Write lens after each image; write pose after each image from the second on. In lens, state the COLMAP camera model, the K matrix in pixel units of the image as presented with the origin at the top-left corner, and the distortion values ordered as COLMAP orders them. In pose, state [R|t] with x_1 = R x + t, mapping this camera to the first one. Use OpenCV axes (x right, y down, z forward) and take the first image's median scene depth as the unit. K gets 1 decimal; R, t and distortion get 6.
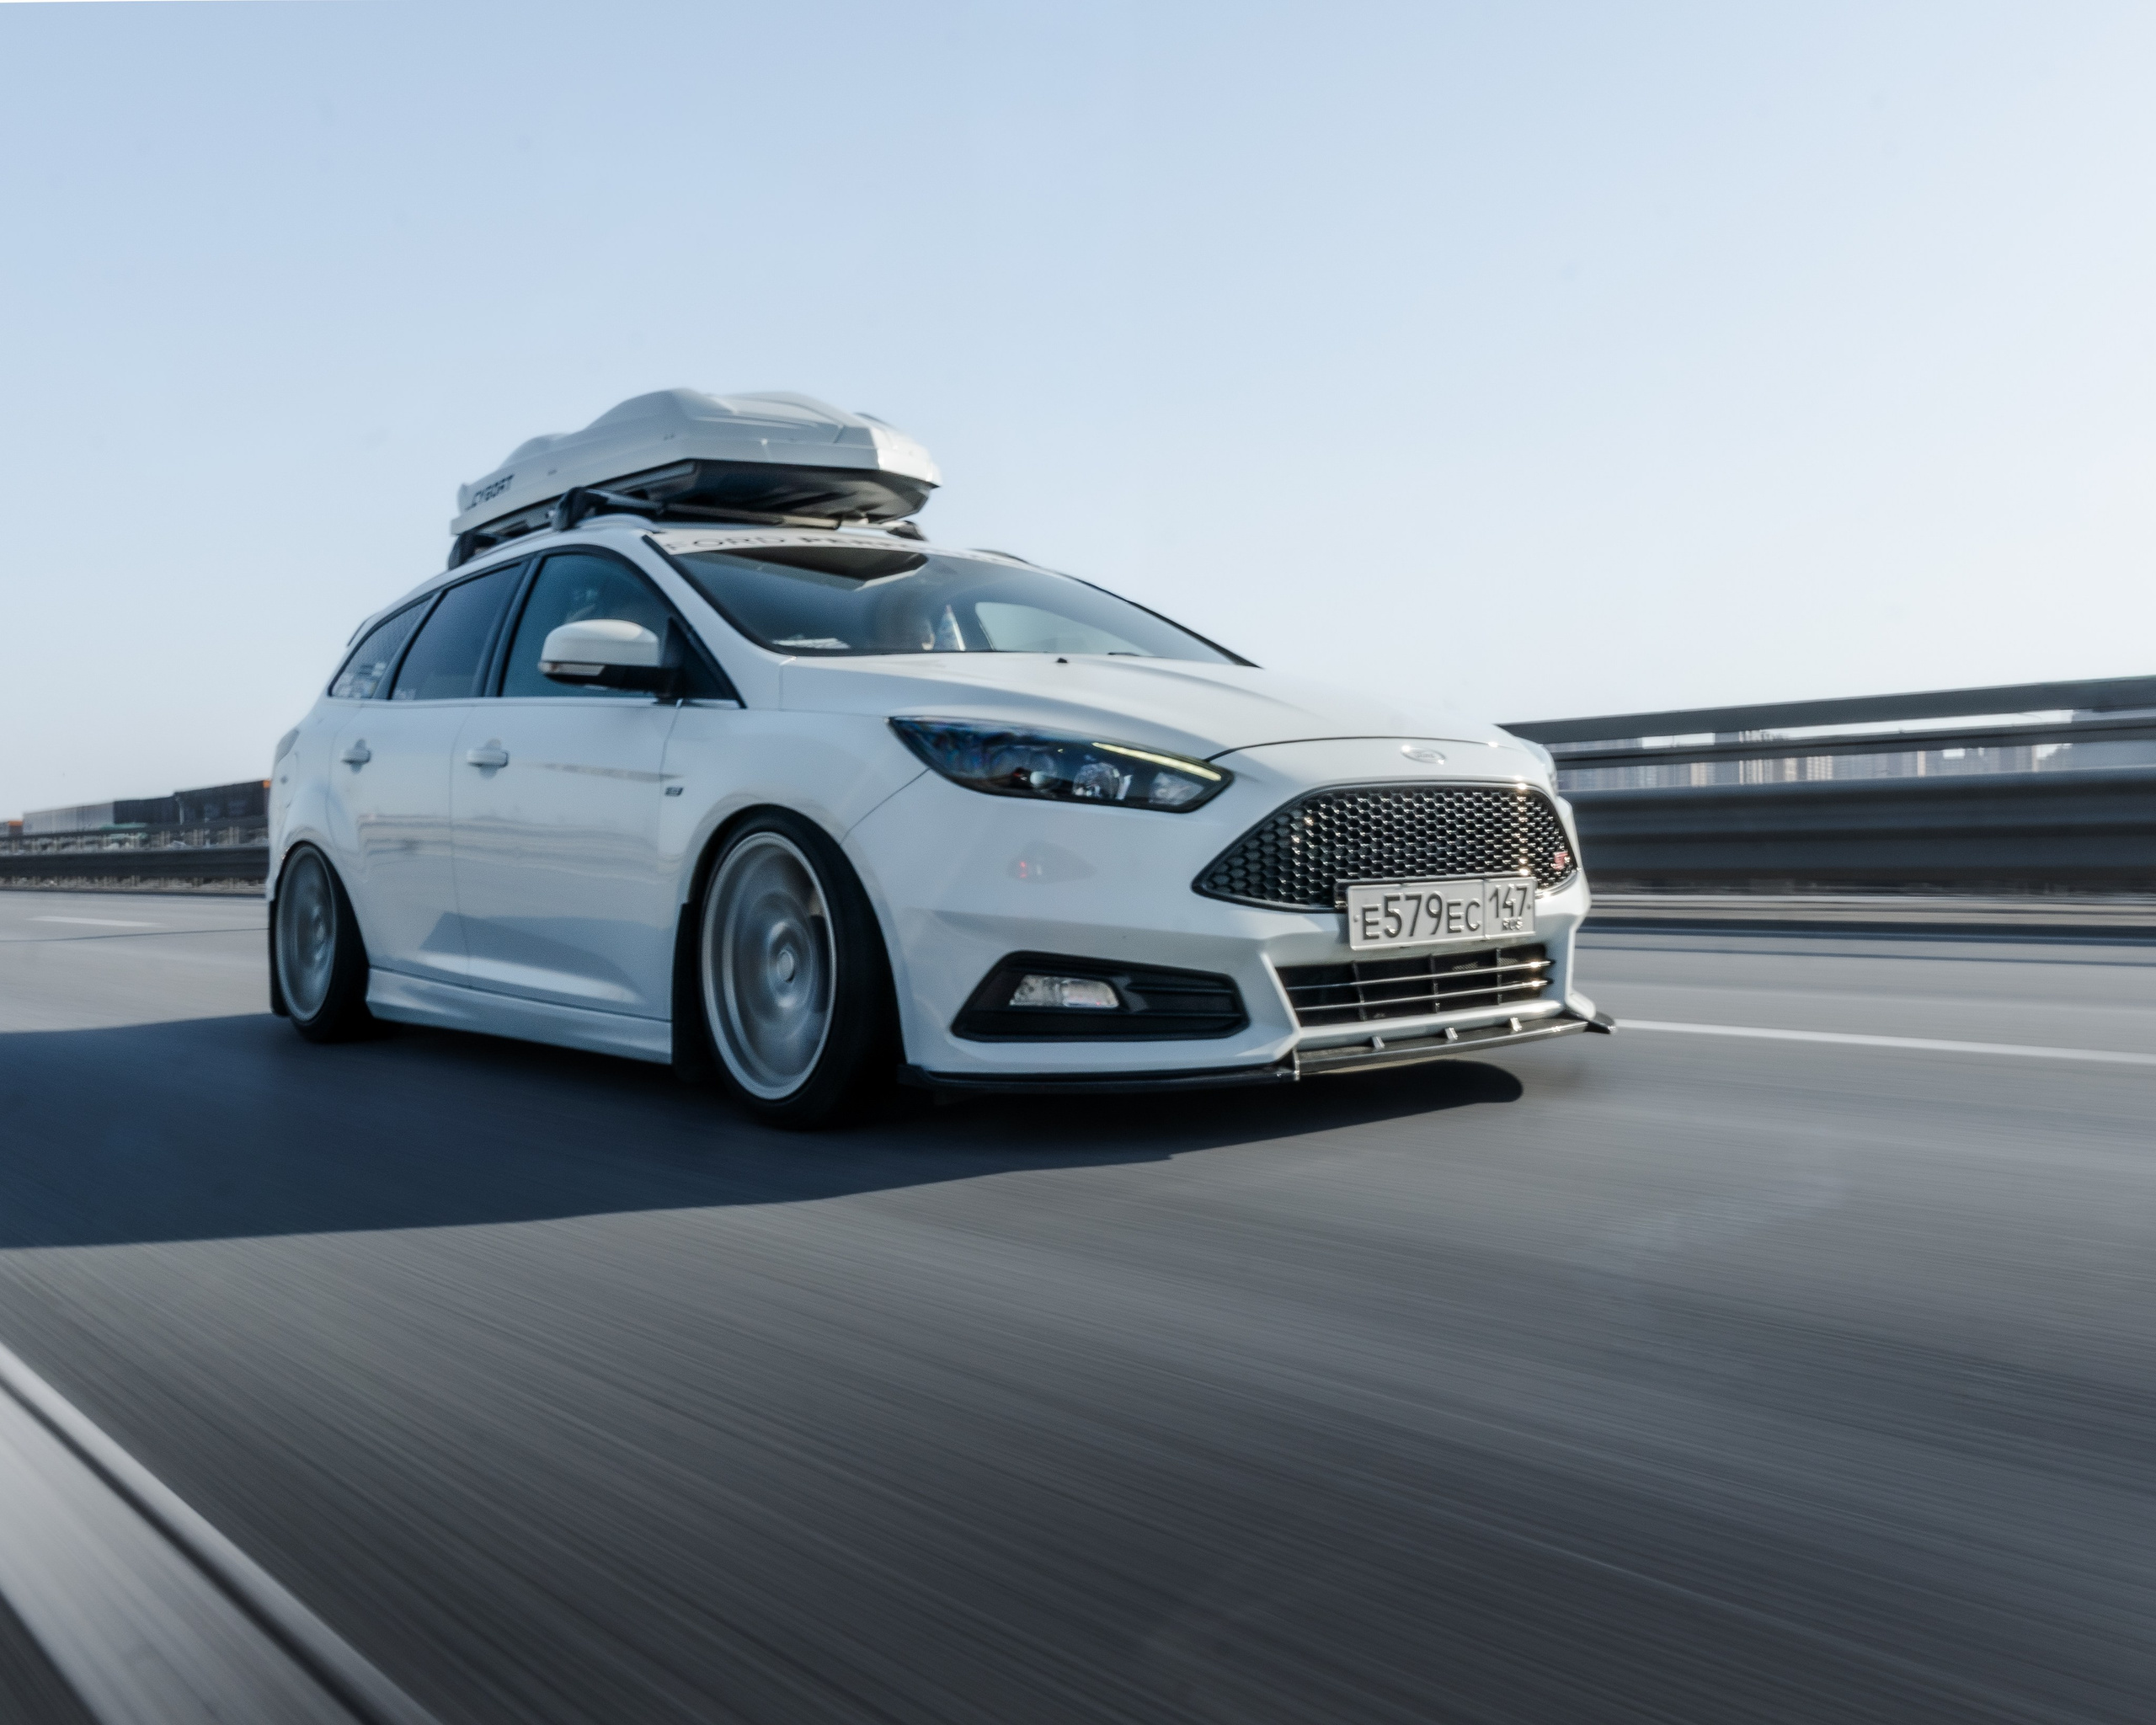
lens RADIAL K [[1841.0, 0, 1142.1], [0, 1841.0, 778.7], [0, 0, 1]] dist [-0.039867, 0.005016]
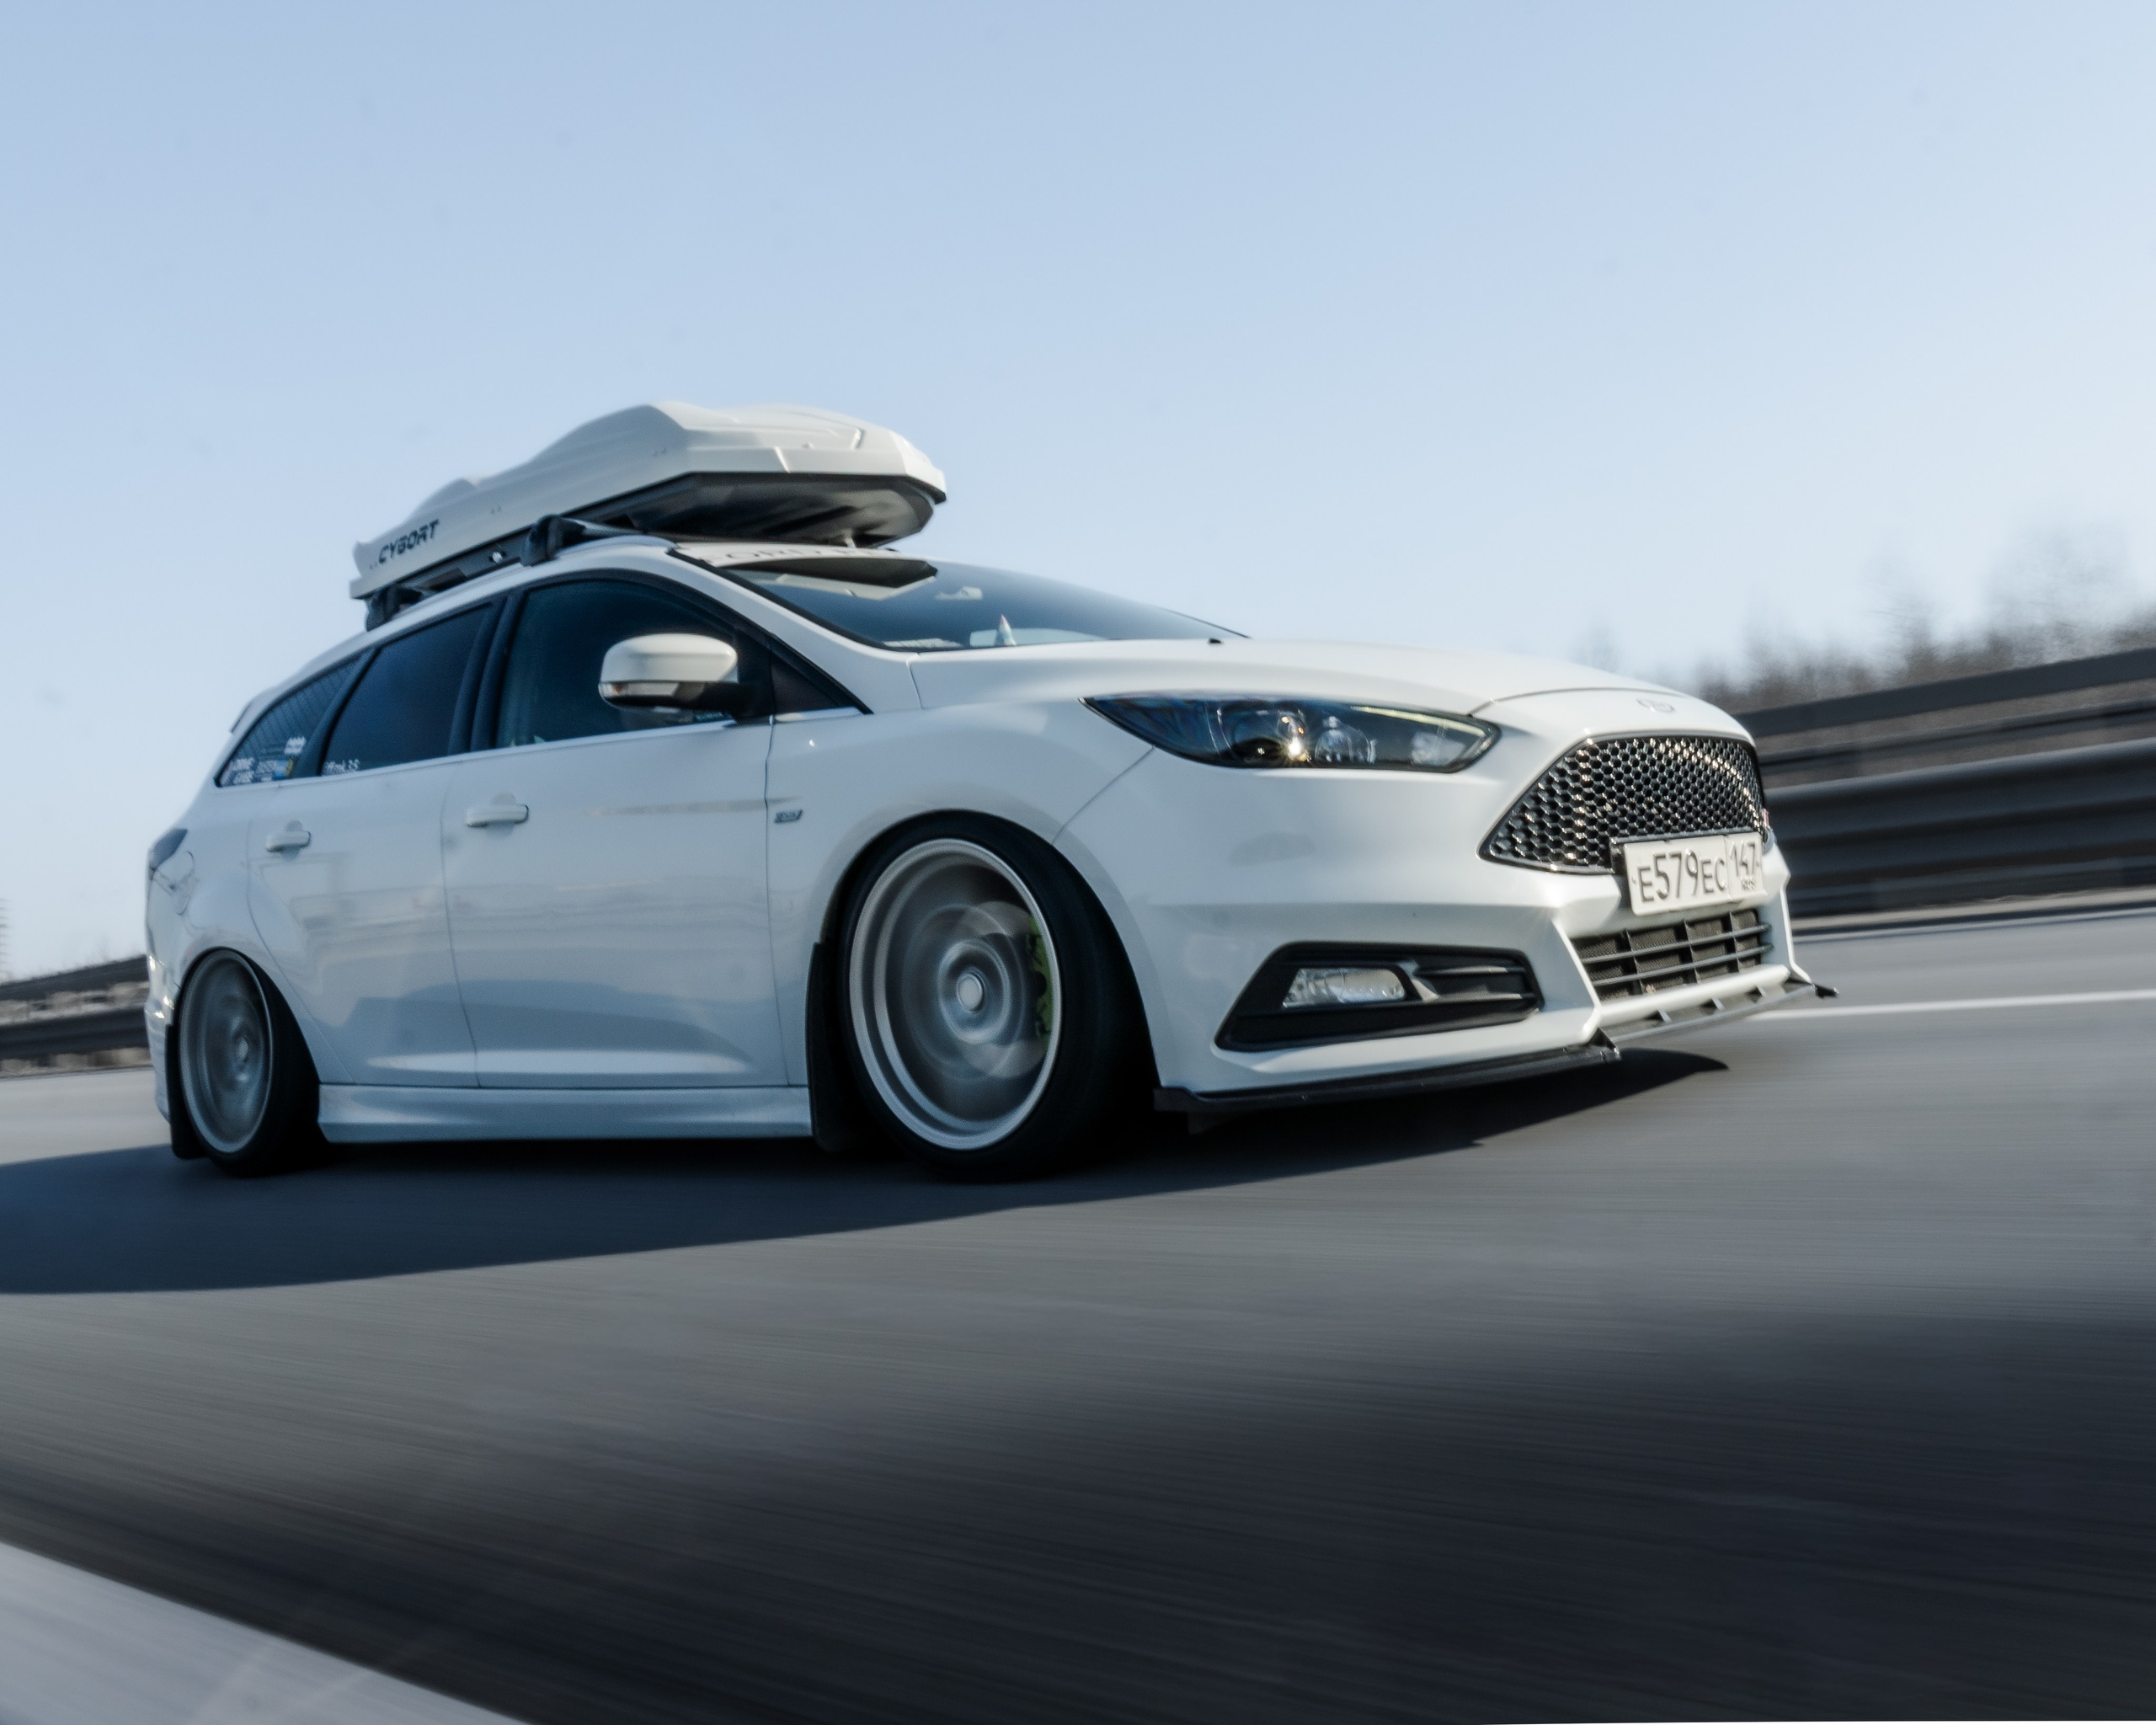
lens RADIAL K [[1841.0, 0, 1155.6], [0, 1841.0, 762.2], [0, 0, 1]] dist [-0.039867, 0.005016]
pose [[0.986648, -0.068997, 0.147532, -0.219323], [0.077936, 0.995402, -0.055689, 0.045151], [-0.143011, 0.066443, 0.987488, 0.122561]]
